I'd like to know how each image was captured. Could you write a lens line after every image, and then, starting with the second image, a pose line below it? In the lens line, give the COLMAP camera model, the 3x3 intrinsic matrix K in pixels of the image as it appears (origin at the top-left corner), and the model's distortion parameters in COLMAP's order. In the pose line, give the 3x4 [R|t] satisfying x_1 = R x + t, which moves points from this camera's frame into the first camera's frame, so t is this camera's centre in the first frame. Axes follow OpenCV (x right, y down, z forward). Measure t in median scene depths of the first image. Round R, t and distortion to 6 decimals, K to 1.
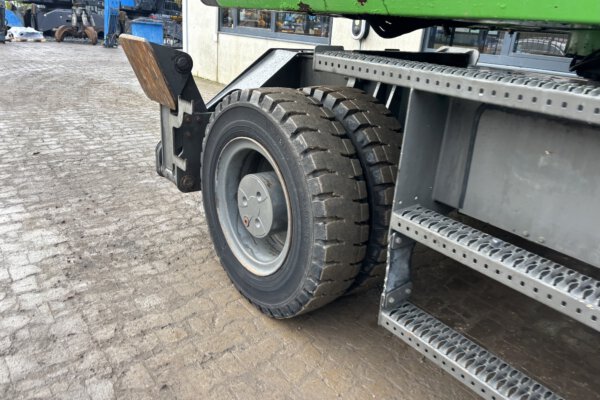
lens RADIAL K [[448.6, 0, 307.1], [0, 448.6, 217.0], [0, 0, 1]] dist [0.024165, -0.007385]
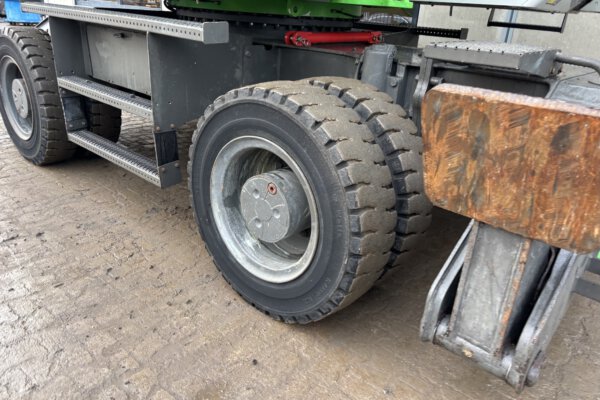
lens RADIAL K [[449.0, 0, 305.4], [0, 449.0, 200.2], [0, 0, 1]] dist [0.050076, -0.043402]
pose [[0.983914, -0.085288, 0.156971, 0.750137], [0.082924, 0.996323, 0.021562, 0.480592], [-0.158233, -0.008199, 0.987368, -1.002230]]
